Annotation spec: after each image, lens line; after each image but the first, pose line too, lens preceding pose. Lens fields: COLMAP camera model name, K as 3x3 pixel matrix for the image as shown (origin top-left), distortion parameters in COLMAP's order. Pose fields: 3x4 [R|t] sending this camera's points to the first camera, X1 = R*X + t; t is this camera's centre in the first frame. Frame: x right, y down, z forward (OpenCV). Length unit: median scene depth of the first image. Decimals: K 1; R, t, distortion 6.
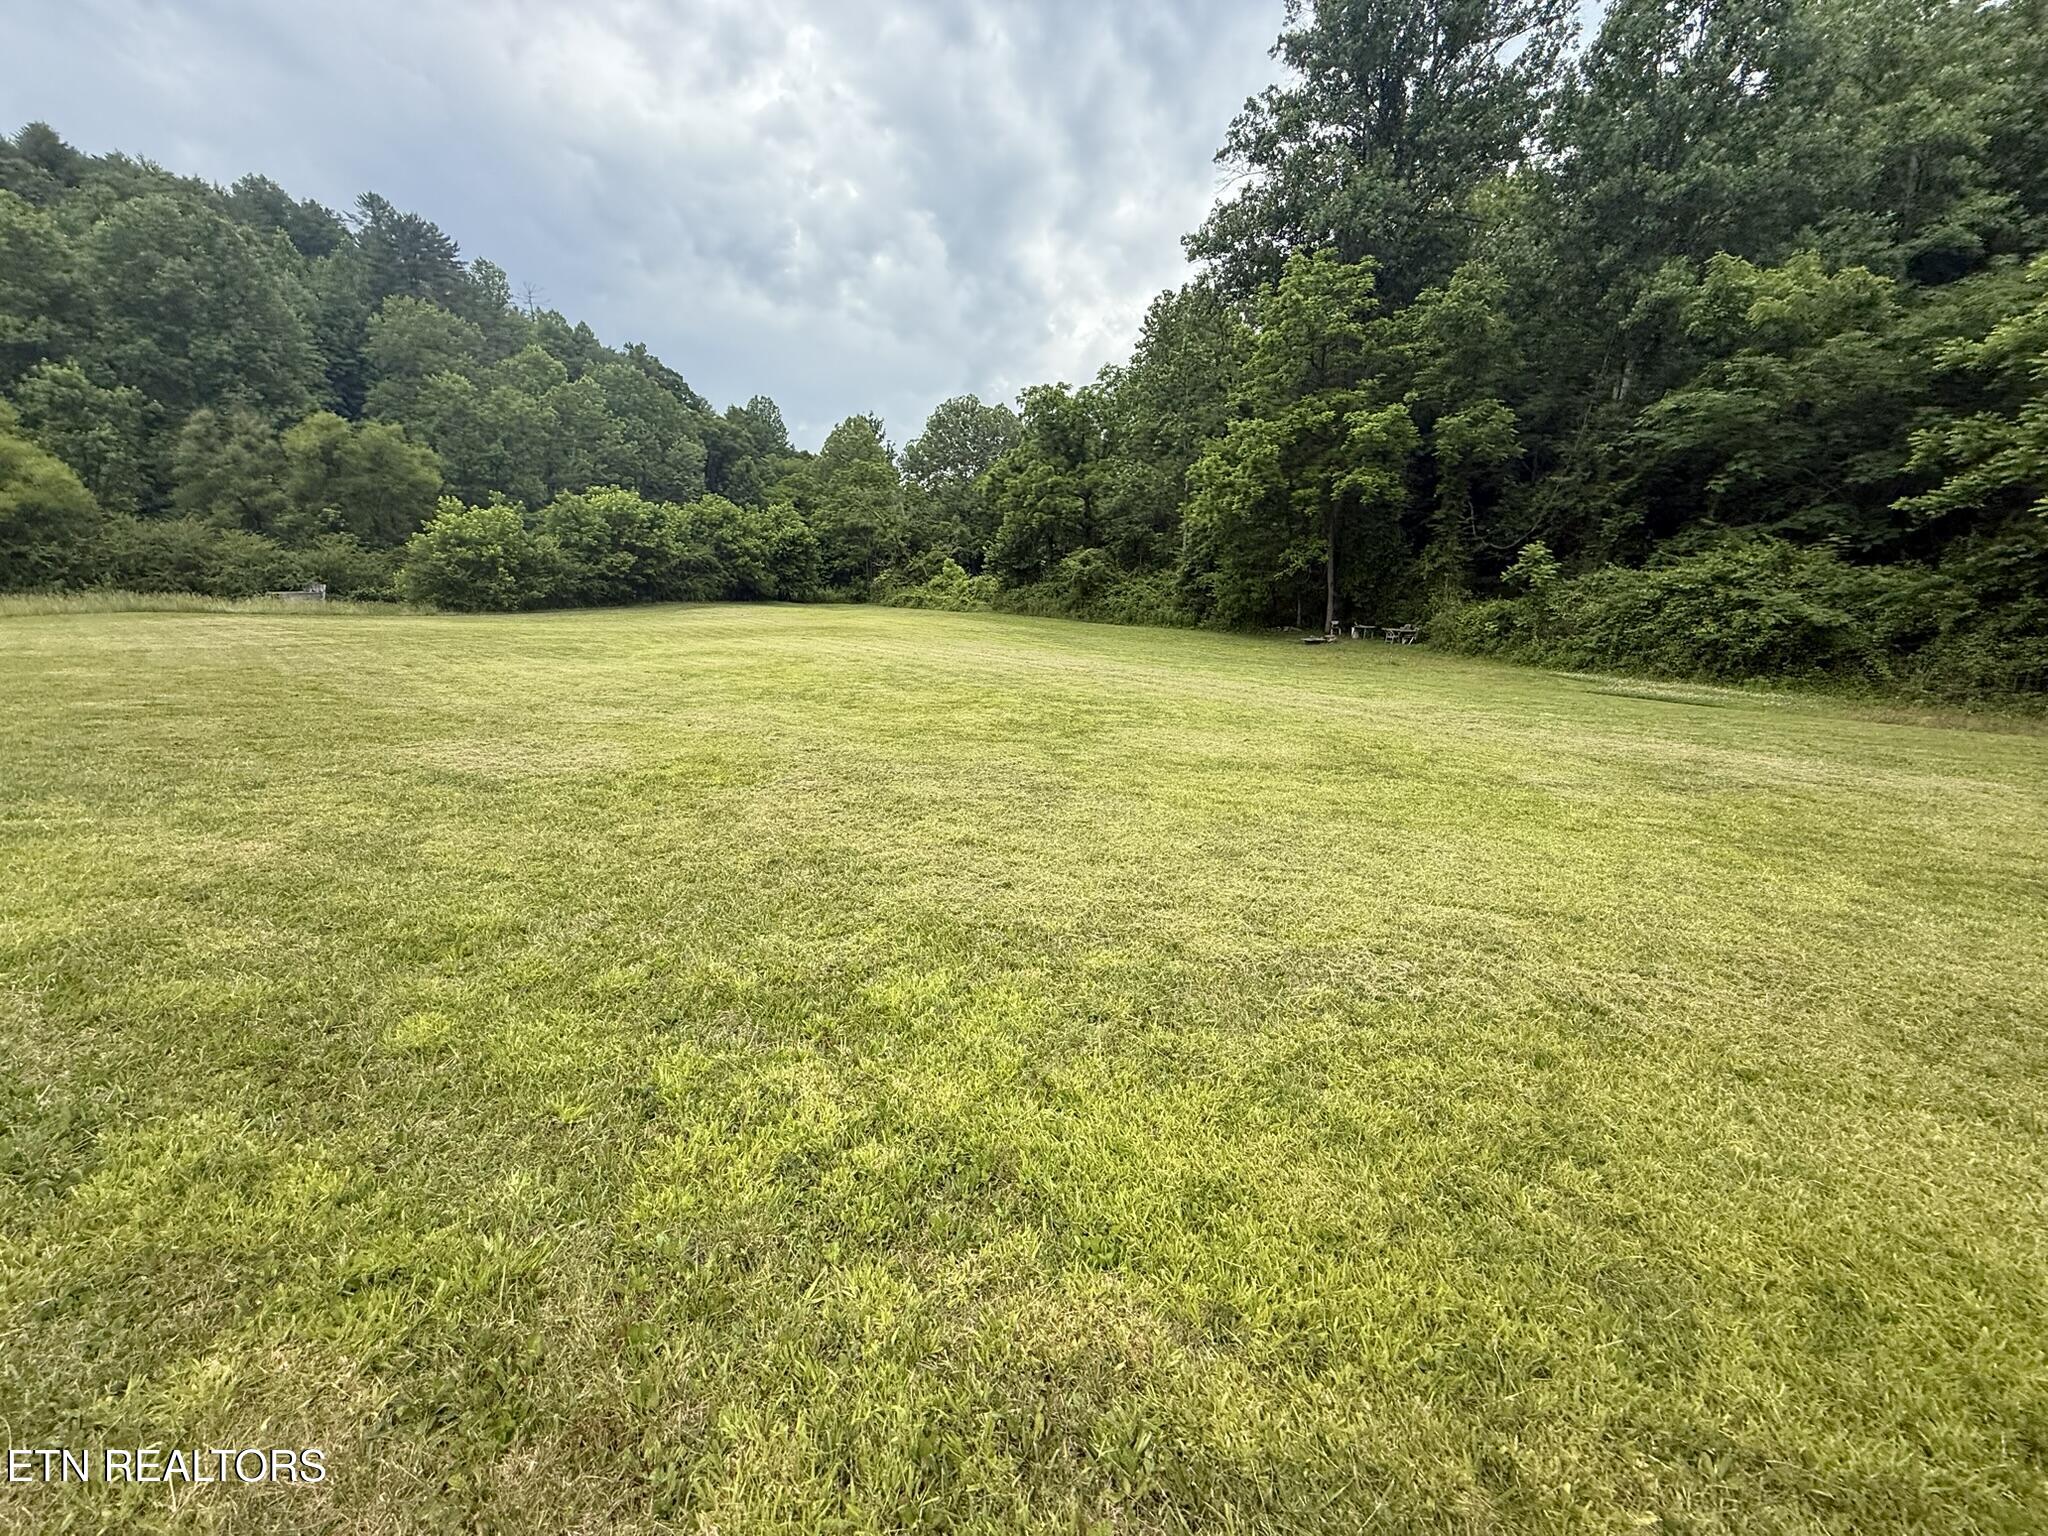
lens RADIAL K [[823.0, 0, 1023.4], [0, 823.0, 770.7], [0, 0, 1]] dist [-0.001788, -0.000314]
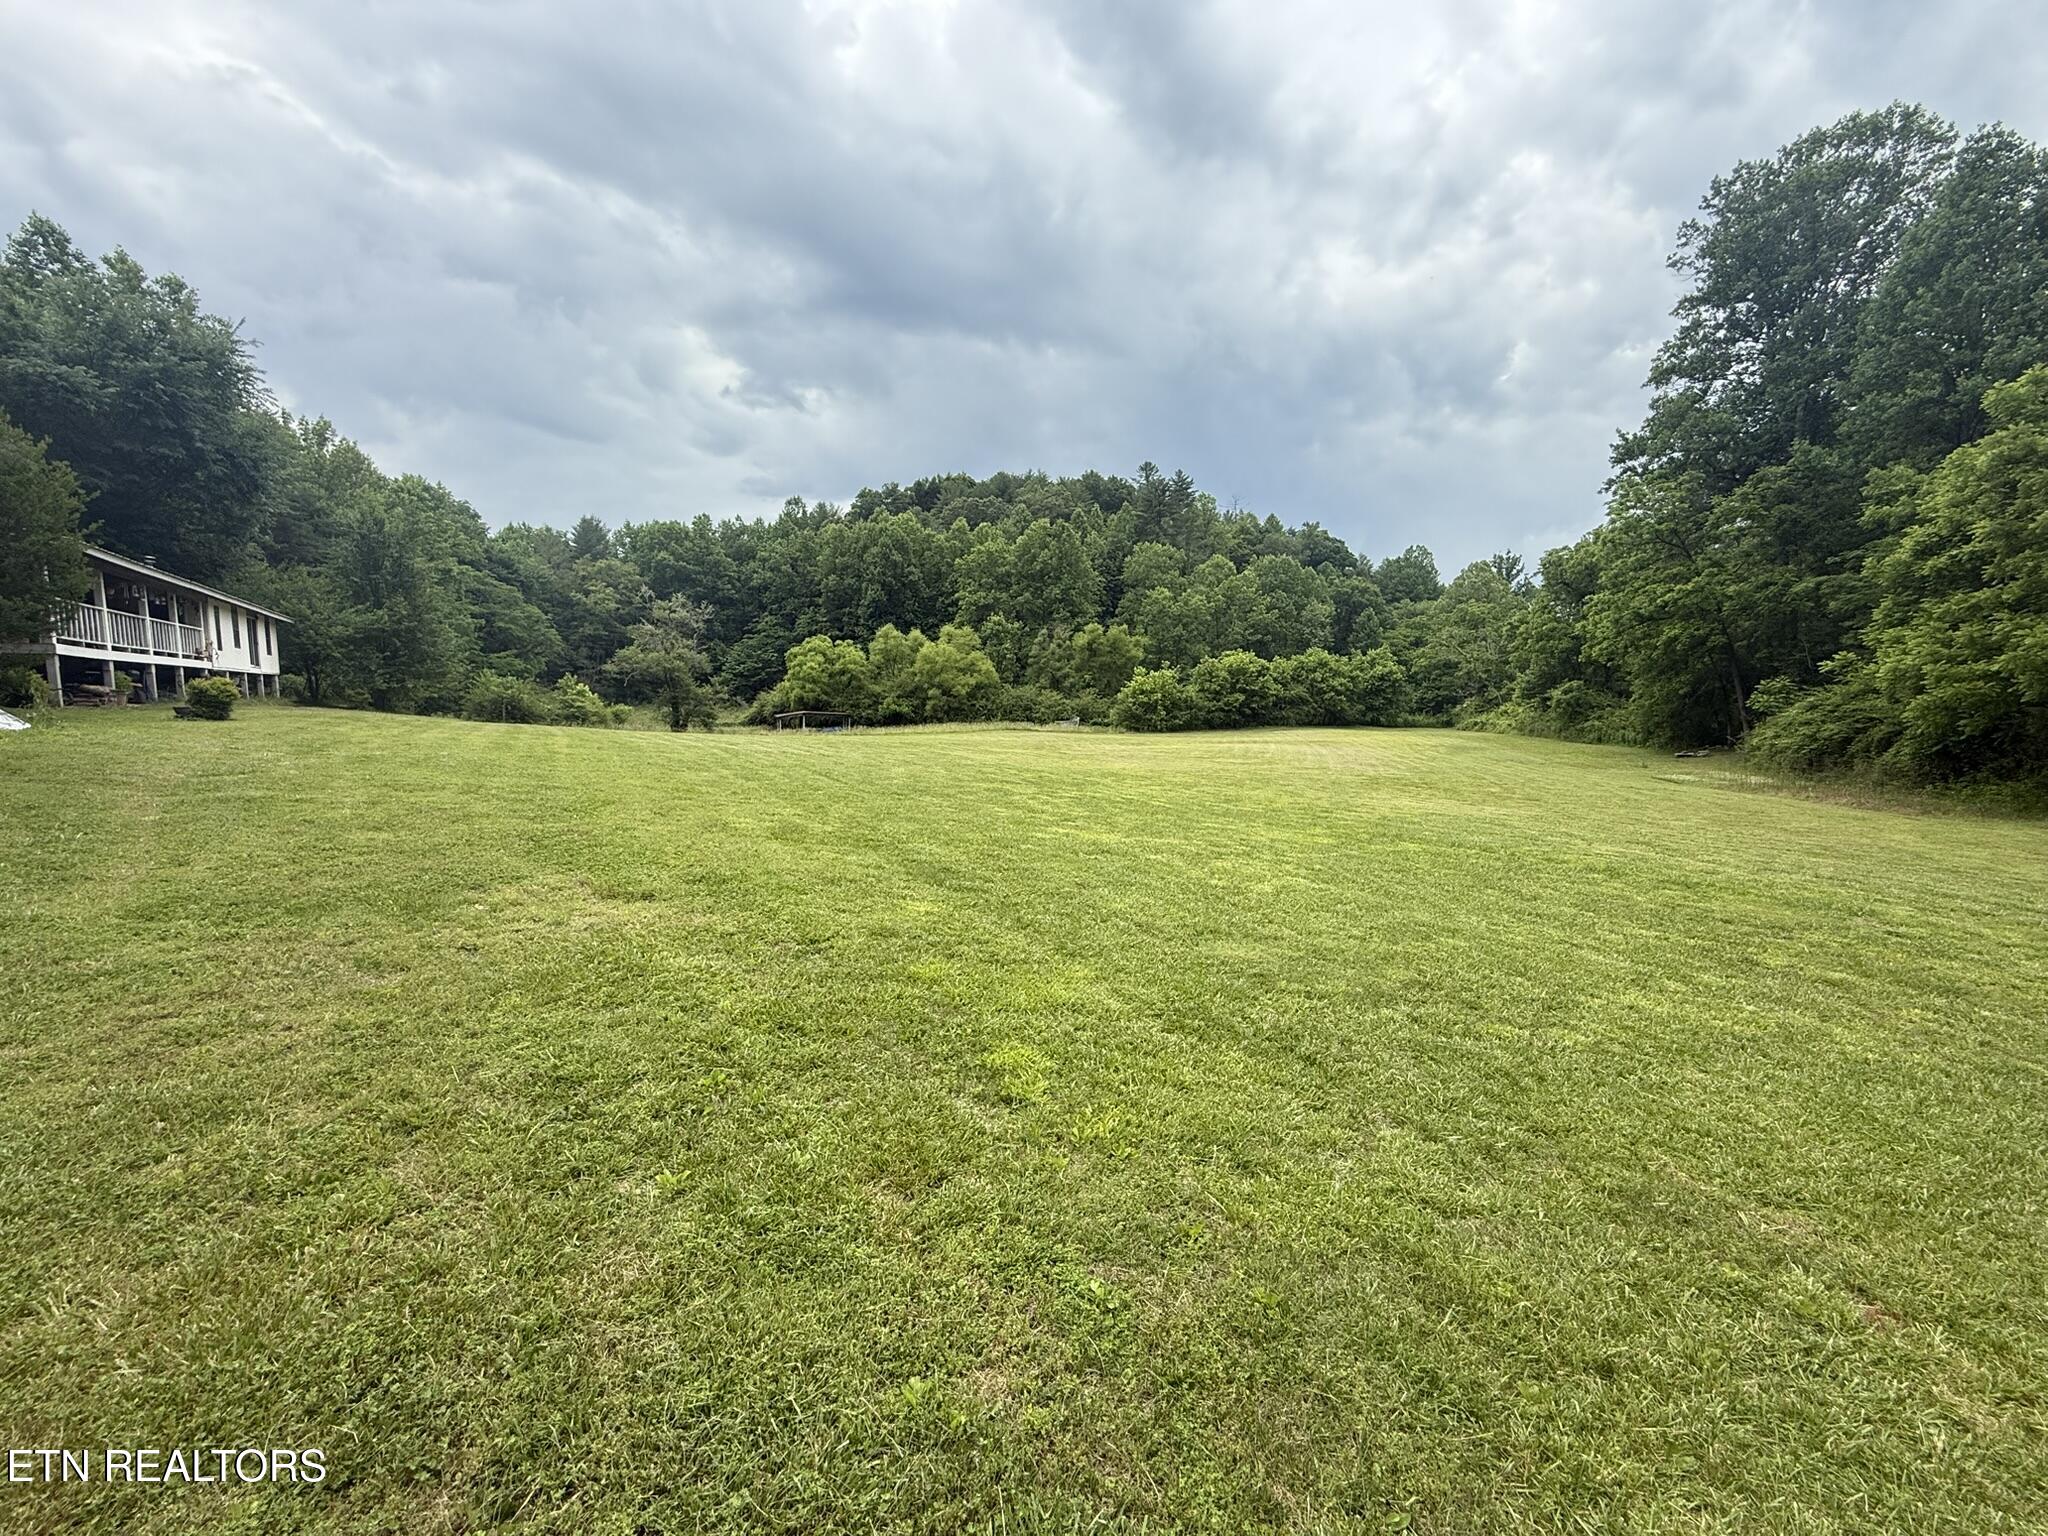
lens RADIAL K [[823.0, 0, 1025.6], [0, 823.0, 770.3], [0, 0, 1]] dist [-0.001788, -0.000314]
pose [[0.711541, 0.035279, -0.701758, 0.317561], [-0.140681, 0.985669, -0.093091, 0.069630], [0.688417, 0.164963, 0.706307, -0.319363]]
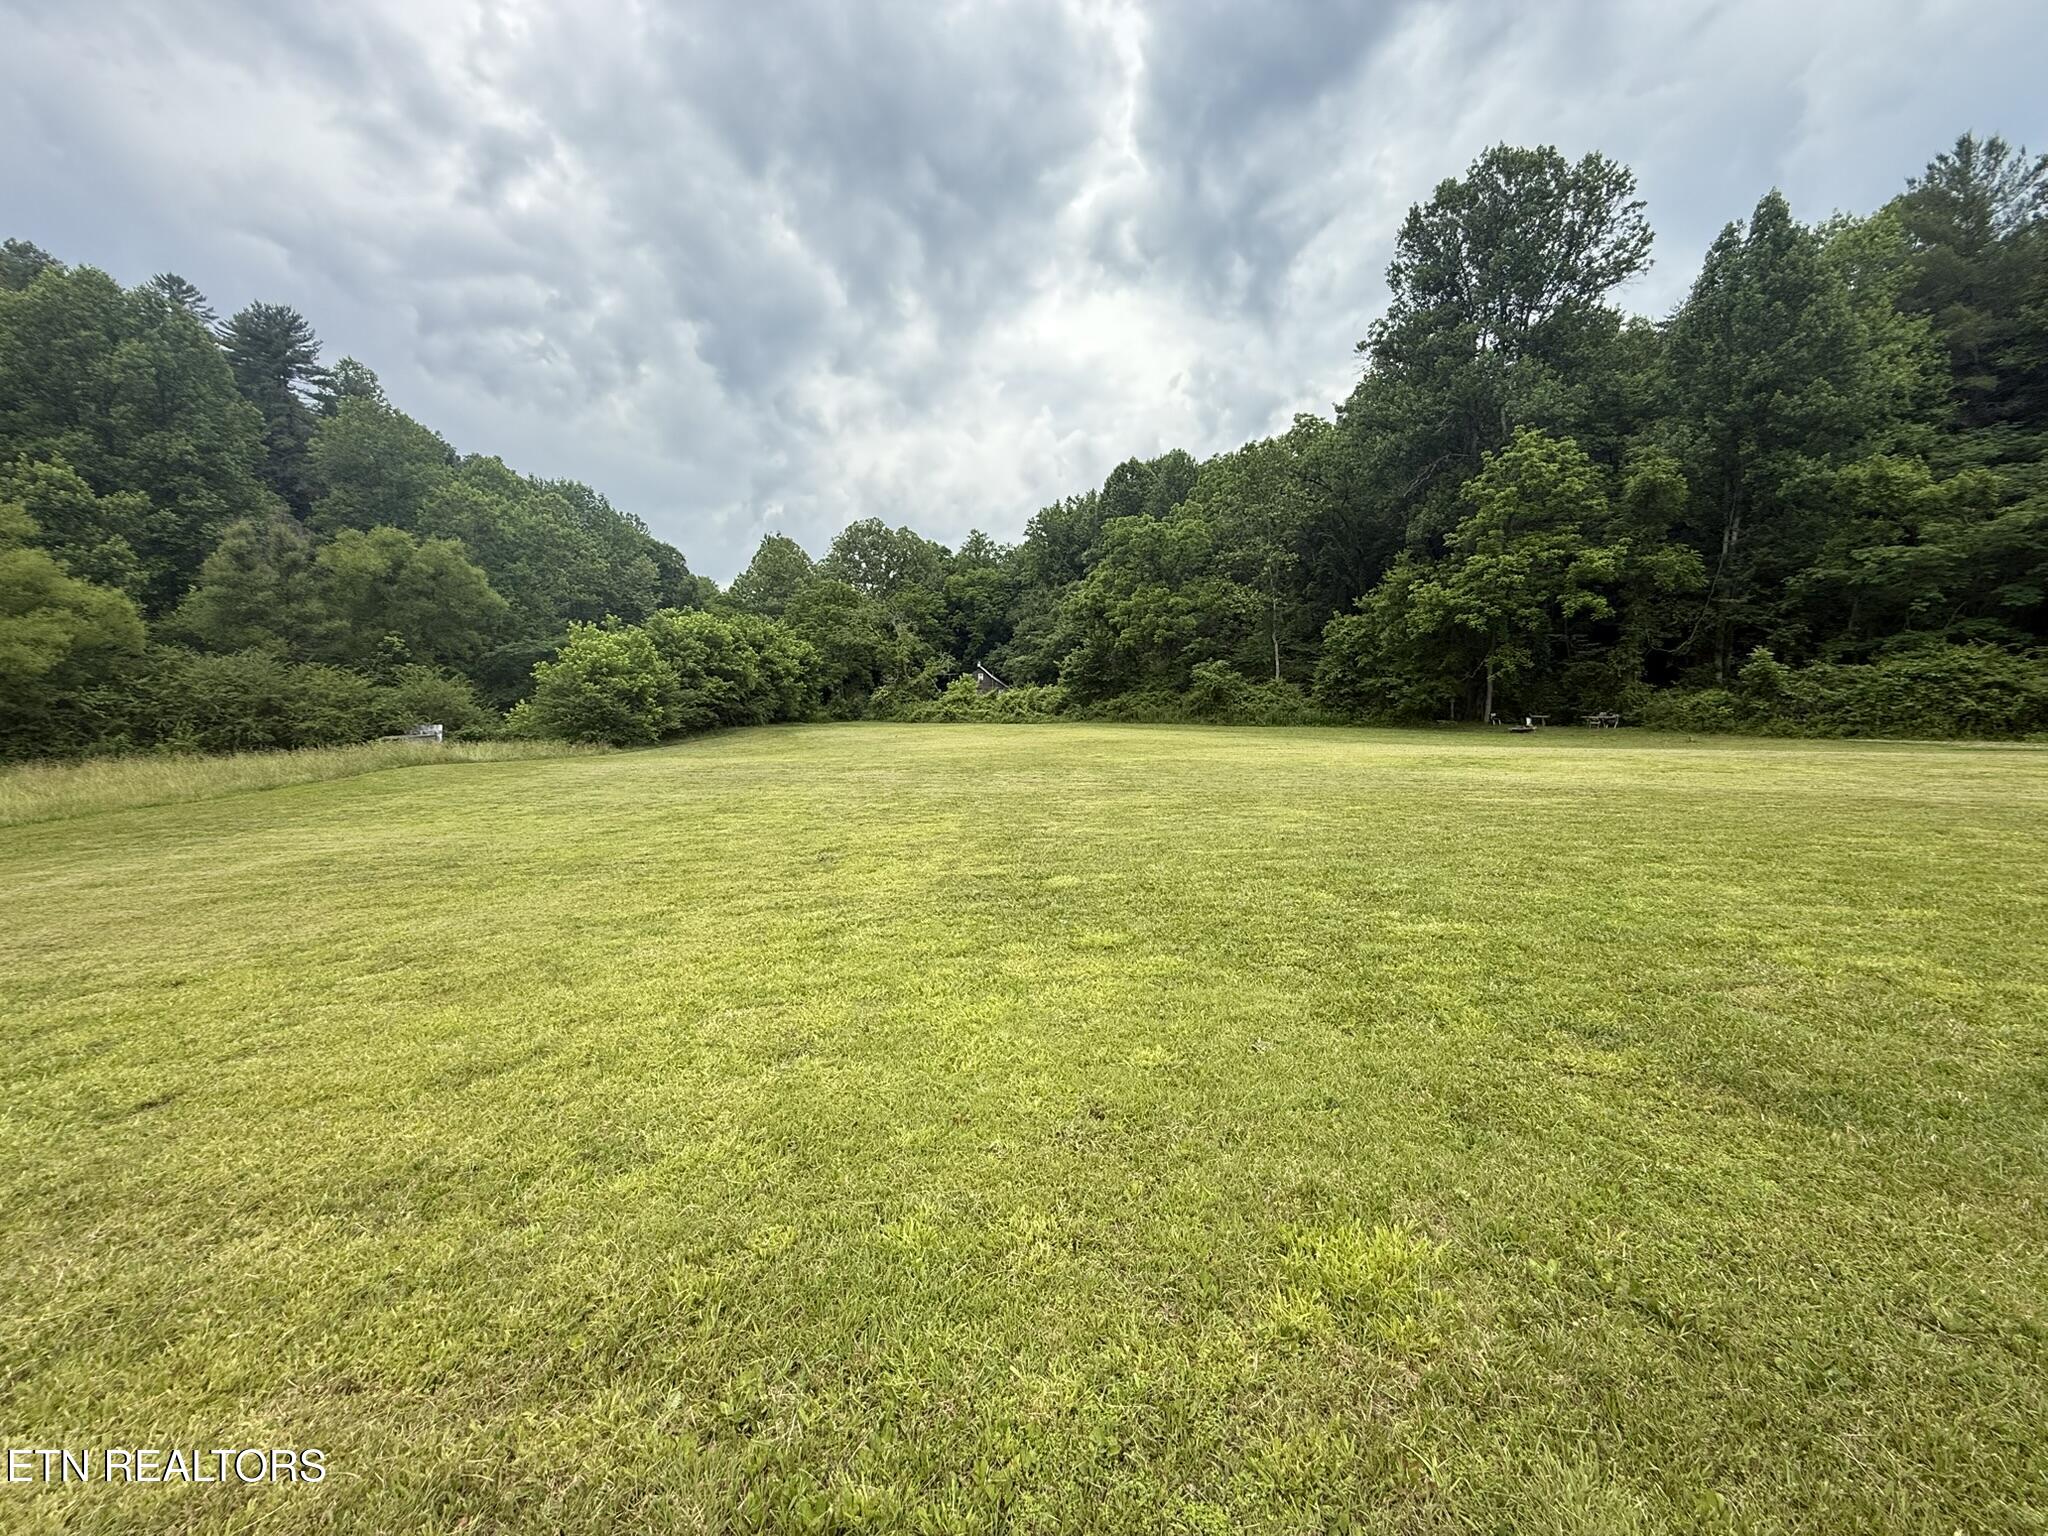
lens RADIAL K [[823.0, 0, 1019.3], [0, 823.0, 780.8], [0, 0, 1]] dist [-0.001788, -0.000314]
pose [[0.956351, -0.066948, 0.284447, -0.461026], [0.099779, 0.989713, -0.102531, -0.021912], [-0.274656, 0.126437, 0.953193, 0.039252]]
